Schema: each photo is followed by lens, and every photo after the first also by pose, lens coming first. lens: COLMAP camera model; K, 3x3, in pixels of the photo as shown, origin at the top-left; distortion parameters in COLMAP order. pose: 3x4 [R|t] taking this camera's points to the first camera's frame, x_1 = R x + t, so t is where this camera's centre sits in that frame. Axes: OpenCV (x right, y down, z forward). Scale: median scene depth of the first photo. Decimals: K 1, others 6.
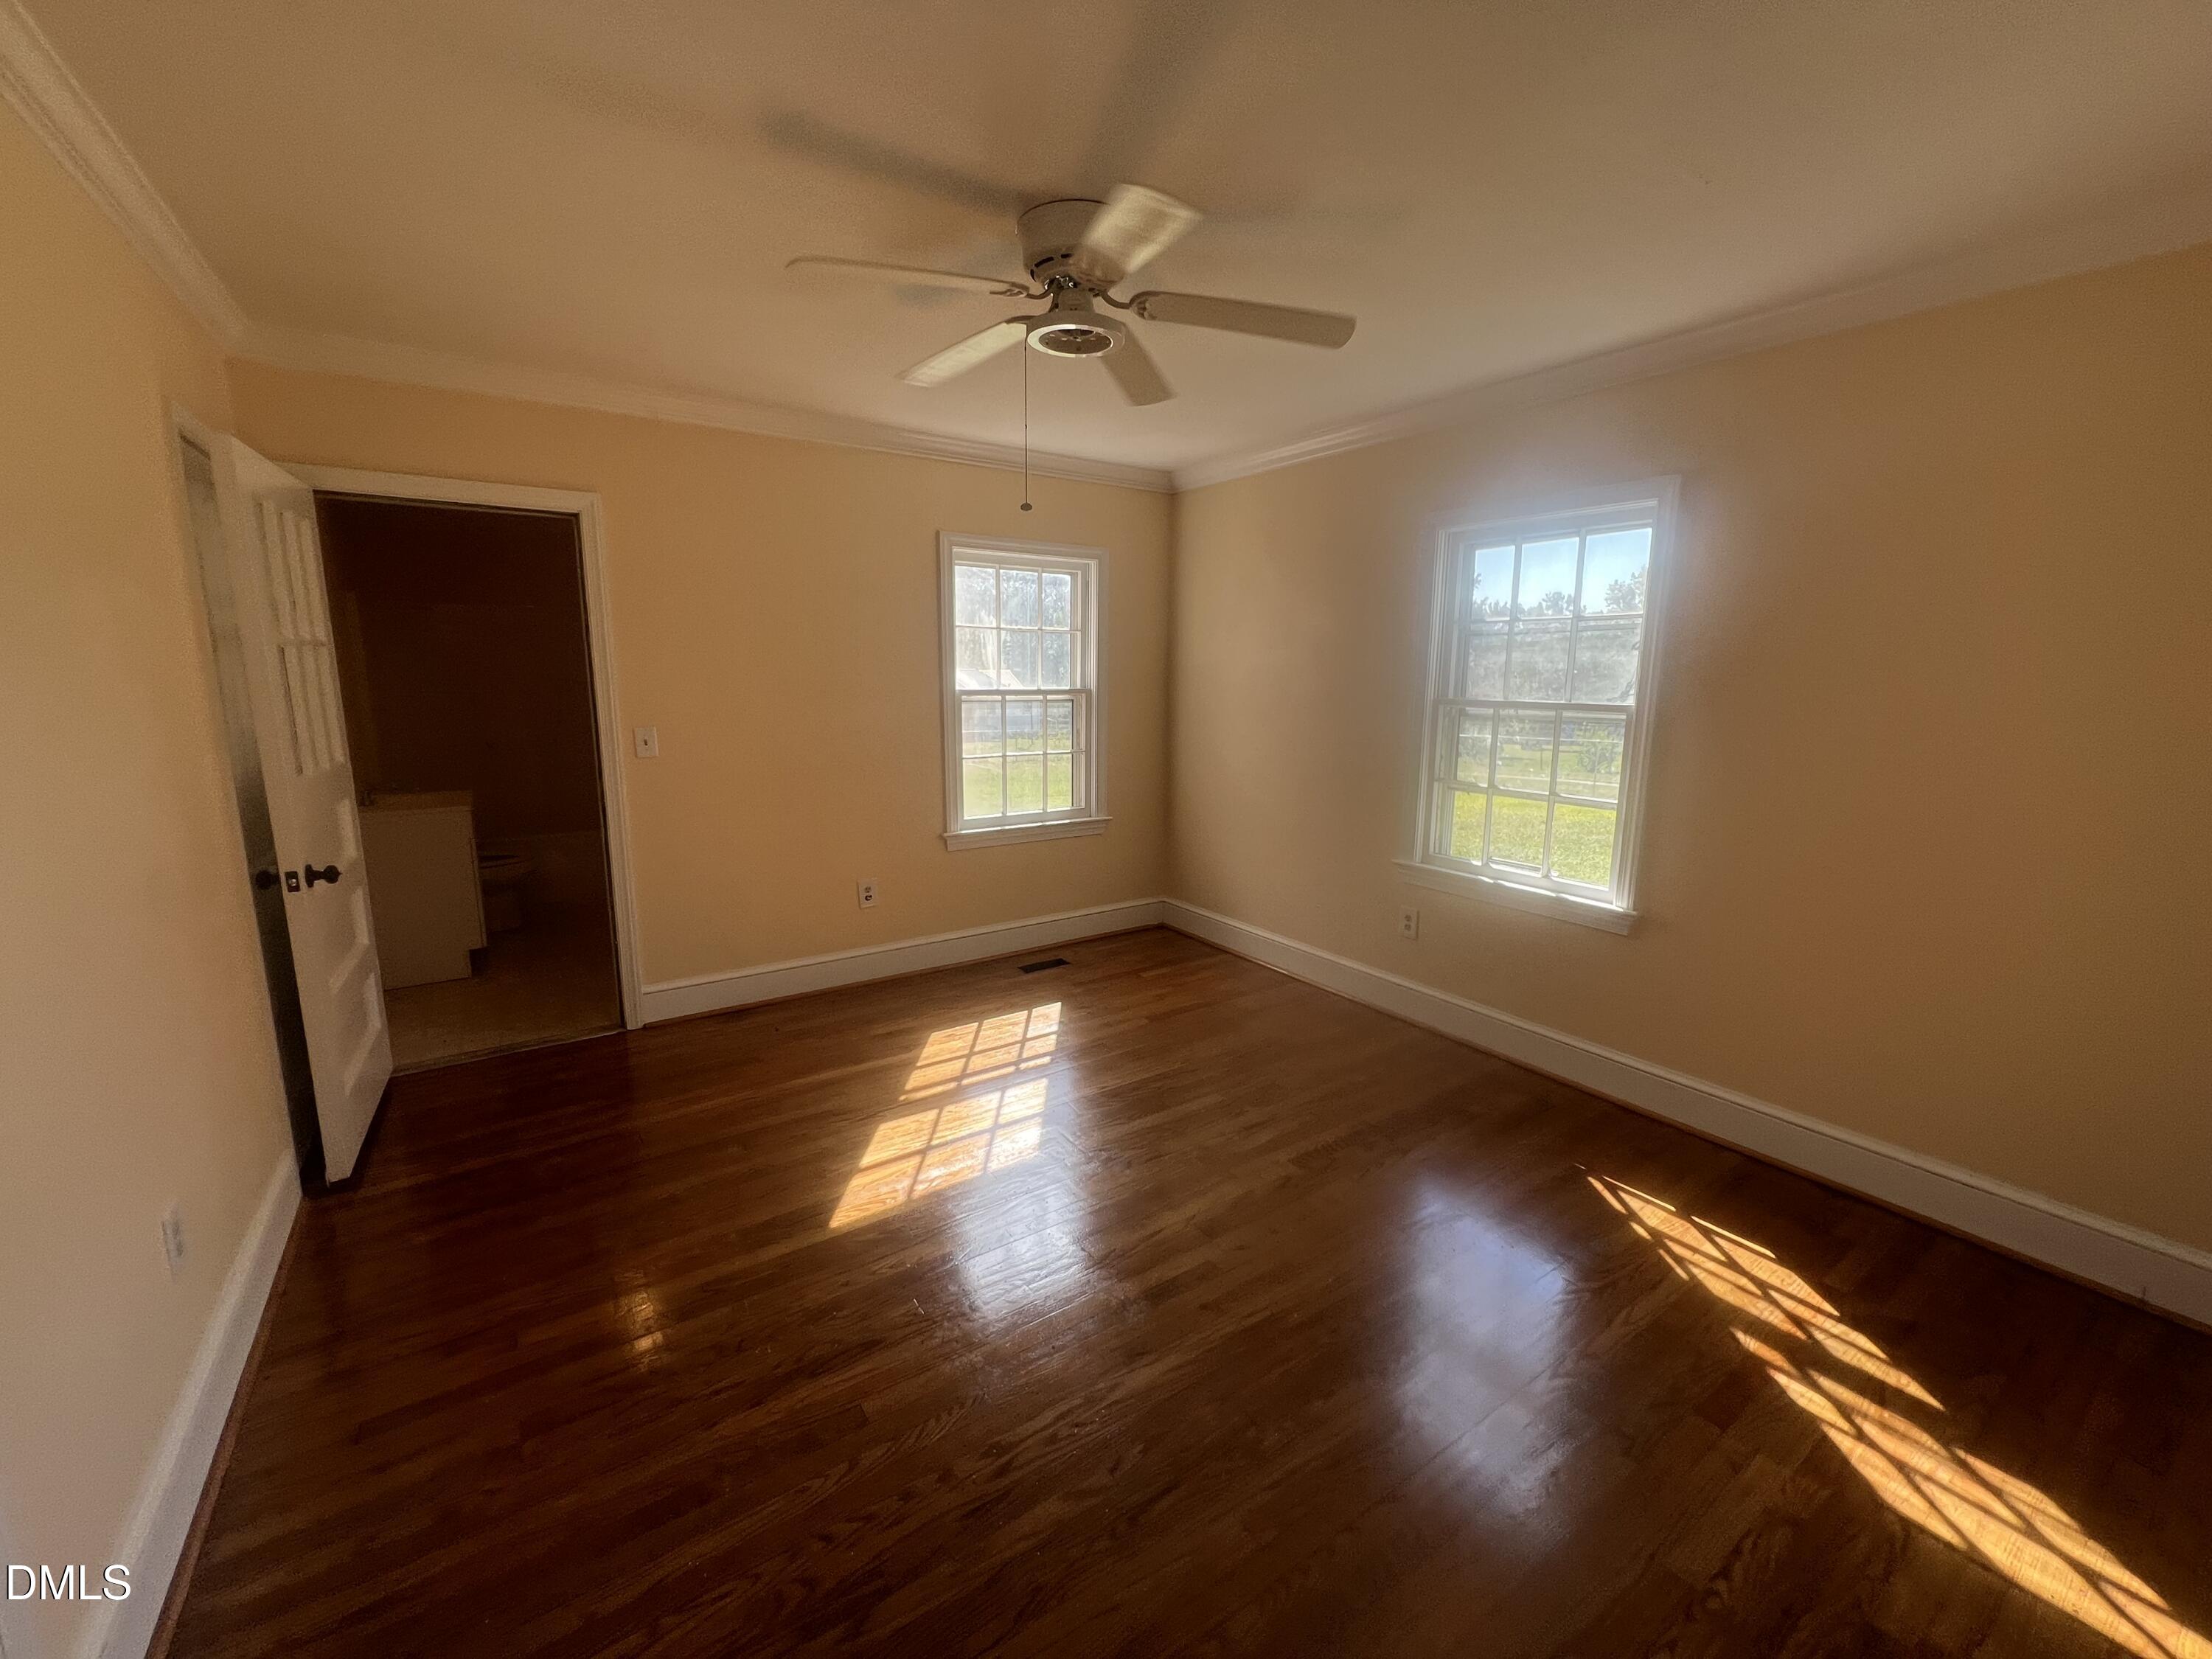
lens RADIAL K [[888.0, 0, 1110.7], [0, 888.0, 826.5], [0, 0, 1]] dist [-0.006028, 0.001263]
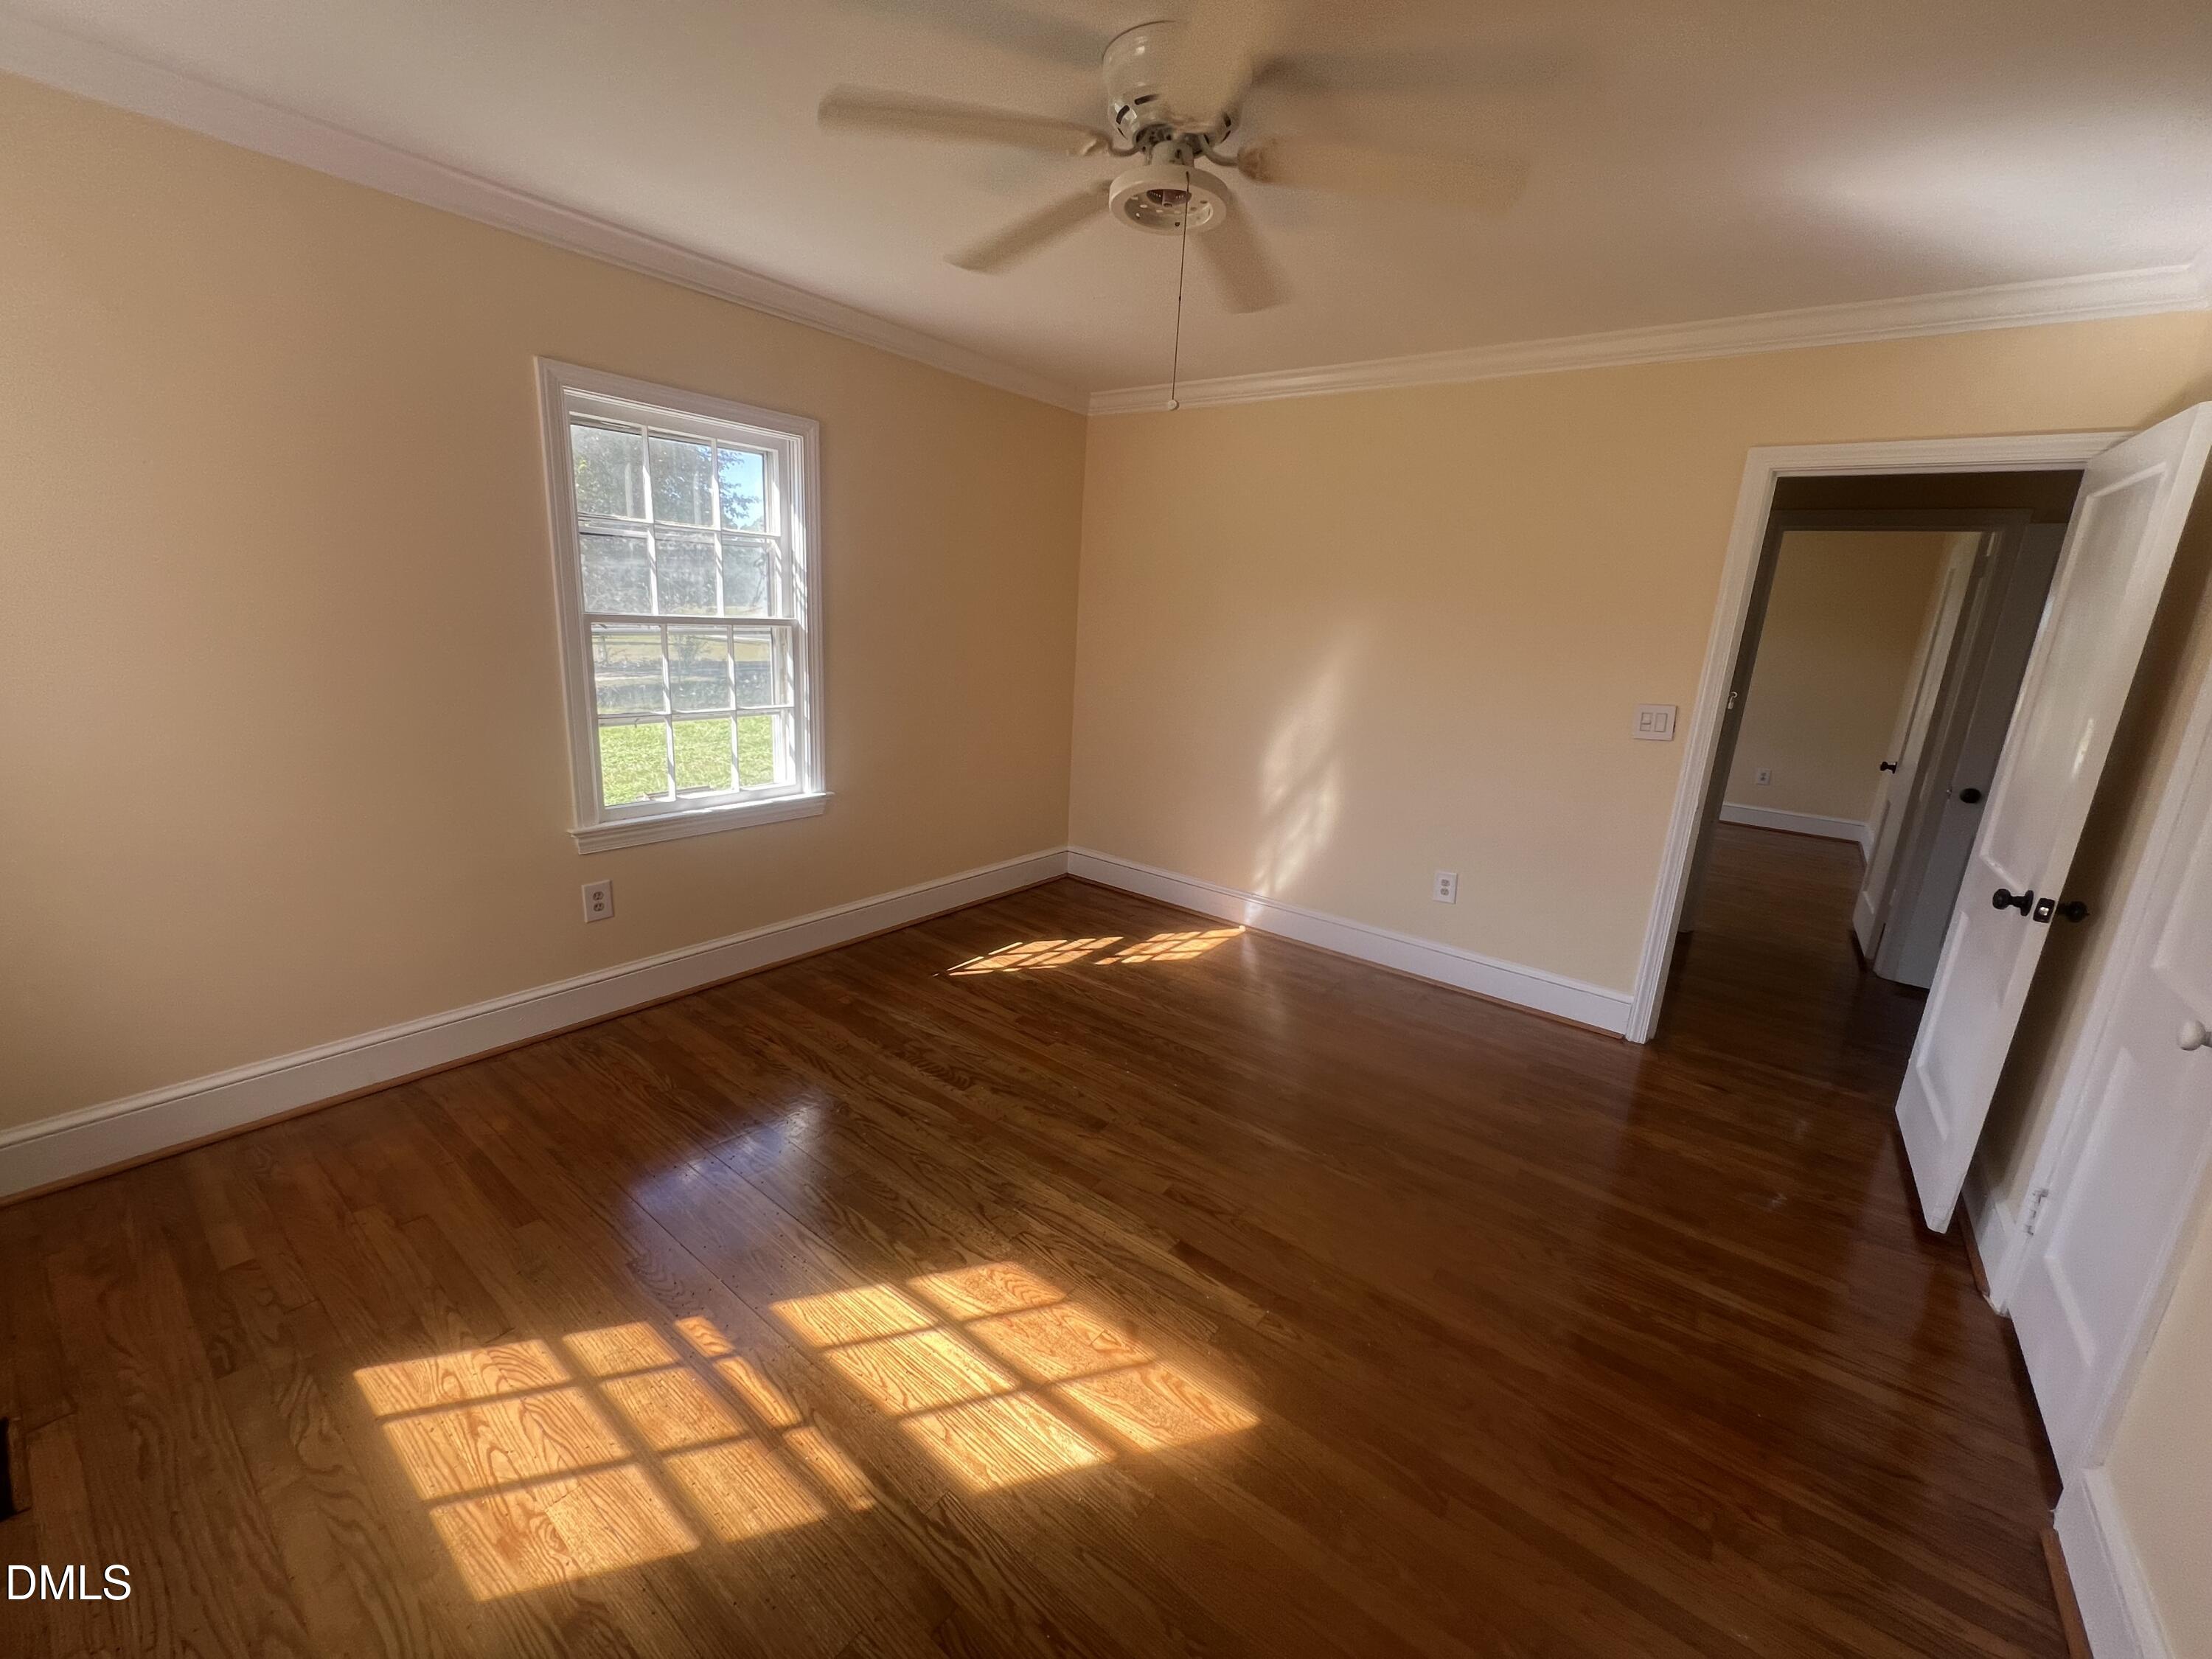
lens RADIAL K [[888.5, 0, 1098.5], [0, 888.5, 822.3], [0, 0, 1]] dist [-0.005221, 0.001094]
pose [[-0.298160, -0.249862, 0.921233, -0.869585], [0.111399, 0.949427, 0.293563, -0.241266], [-0.947993, 0.190153, -0.255246, 1.296549]]
